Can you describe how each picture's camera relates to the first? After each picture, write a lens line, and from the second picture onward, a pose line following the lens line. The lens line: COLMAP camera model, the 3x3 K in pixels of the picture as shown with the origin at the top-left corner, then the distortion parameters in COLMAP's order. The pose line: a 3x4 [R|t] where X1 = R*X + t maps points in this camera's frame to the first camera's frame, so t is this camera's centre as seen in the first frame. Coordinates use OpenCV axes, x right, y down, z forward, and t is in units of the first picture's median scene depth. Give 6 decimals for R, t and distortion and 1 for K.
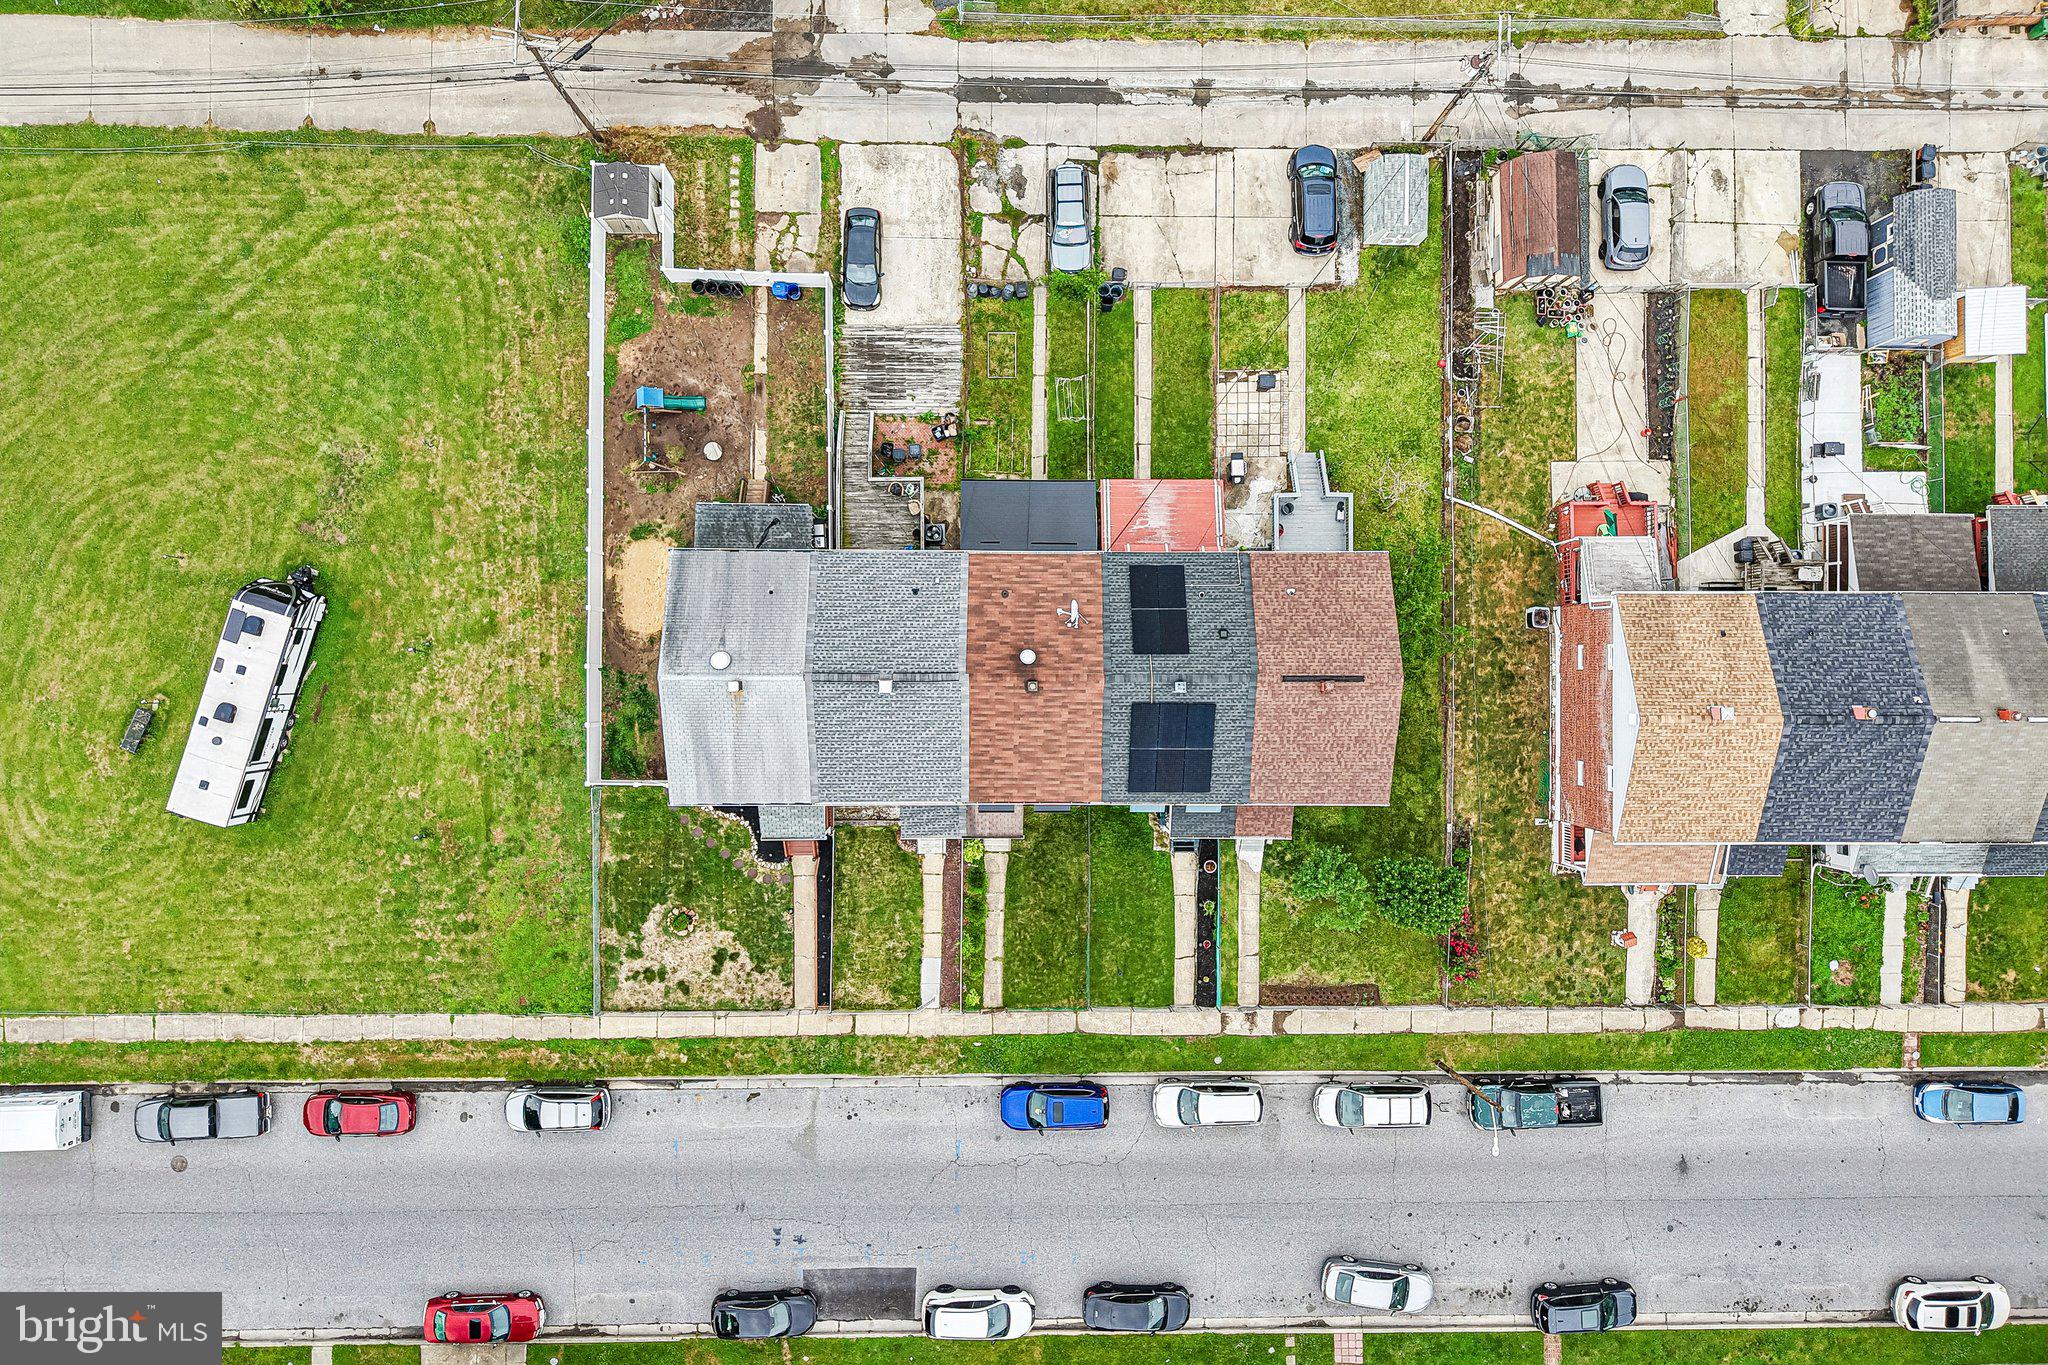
lens RADIAL K [[1374.6, 0, 1027.0], [0, 1374.6, 671.8], [0, 0, 1]] dist [0.038499, -0.036315]
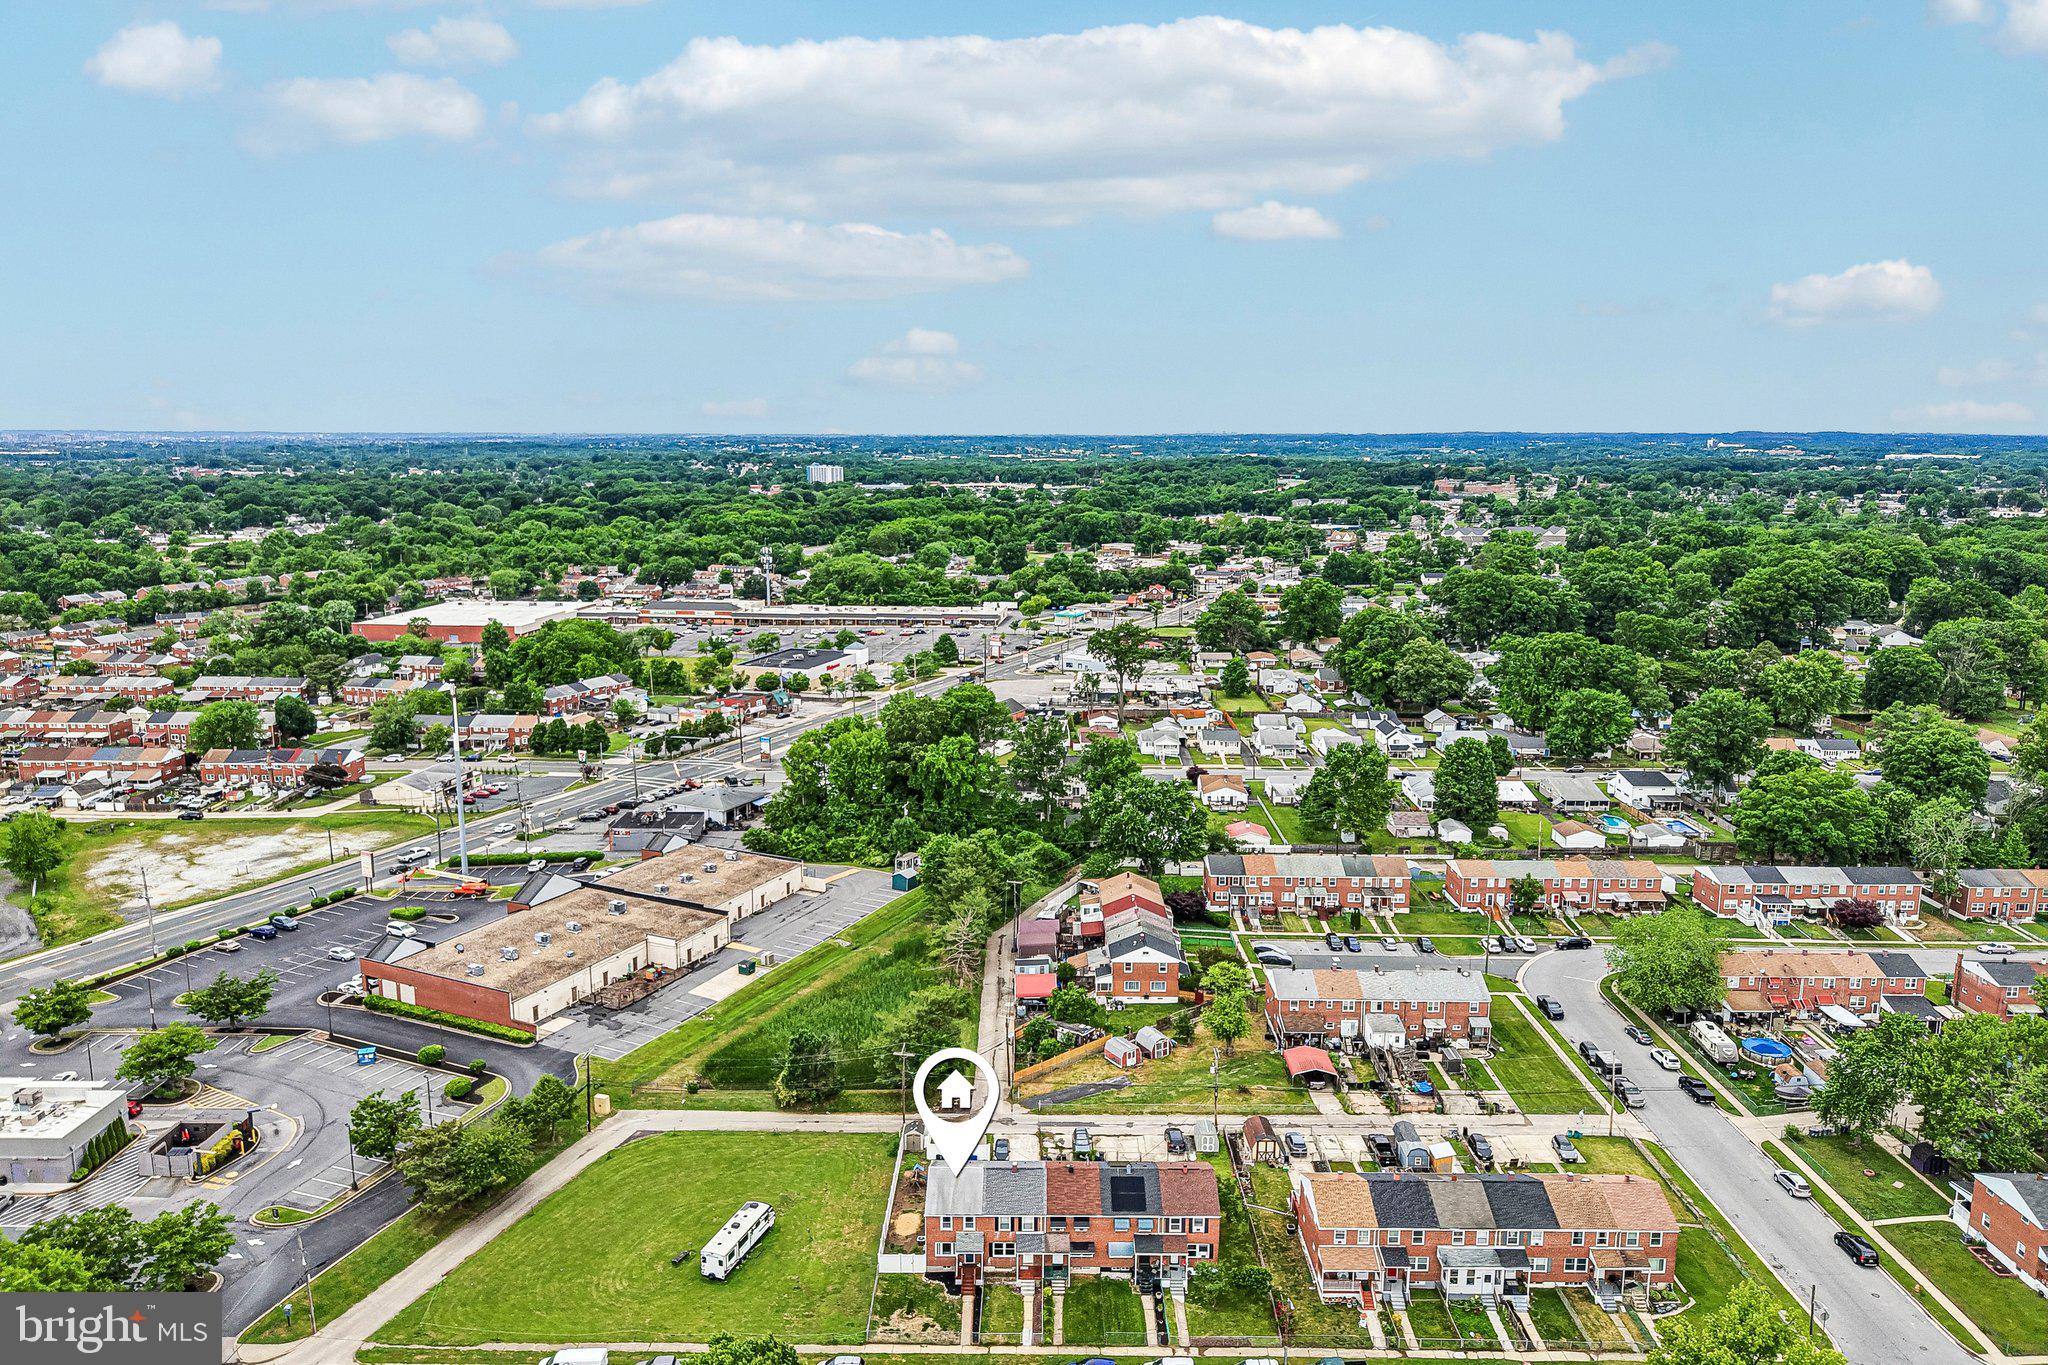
lens RADIAL K [[1374.6, 0, 1027.0], [0, 1374.6, 671.8], [0, 0, 1]] dist [0.038499, -0.036315]
pose [[0.999801, -0.019256, -0.005190, -0.041070], [-0.001924, 0.165896, -0.986141, 2.090418], [0.019850, 0.985955, 0.165826, -0.310394]]
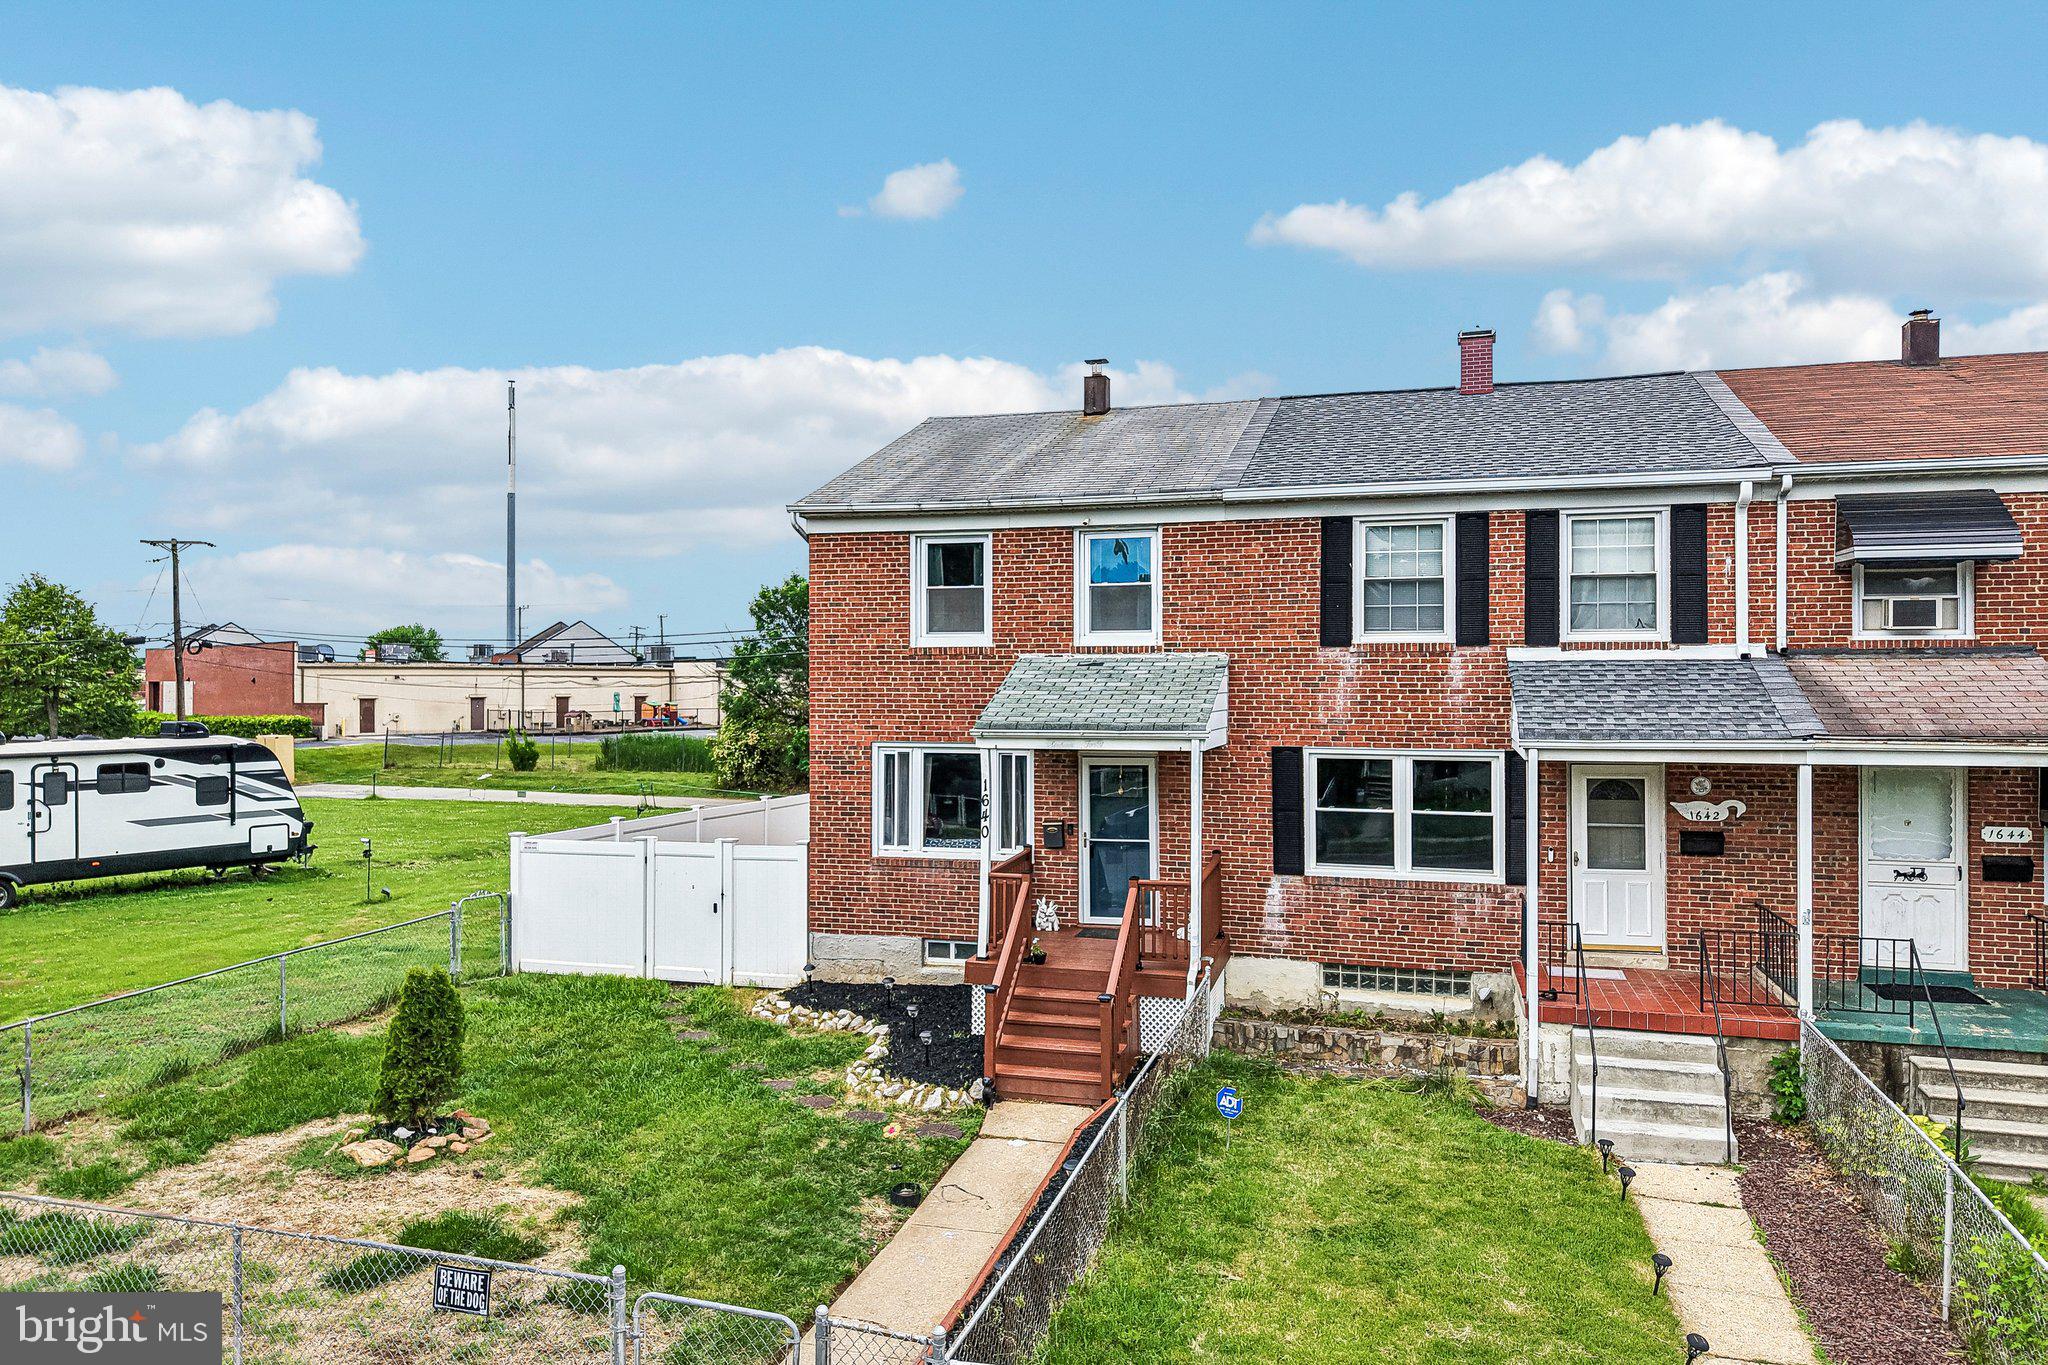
lens RADIAL K [[1383.8, 0, 1024.0], [0, 1383.8, 682.5], [0, 0, 1]] dist [0.007572, -0.002611]
pose [[0.956590, -0.023391, -0.290496, -0.098400], [-0.290477, 0.004280, -0.956872, 0.352647], [0.023626, 0.999717, -0.002701, 0.929334]]
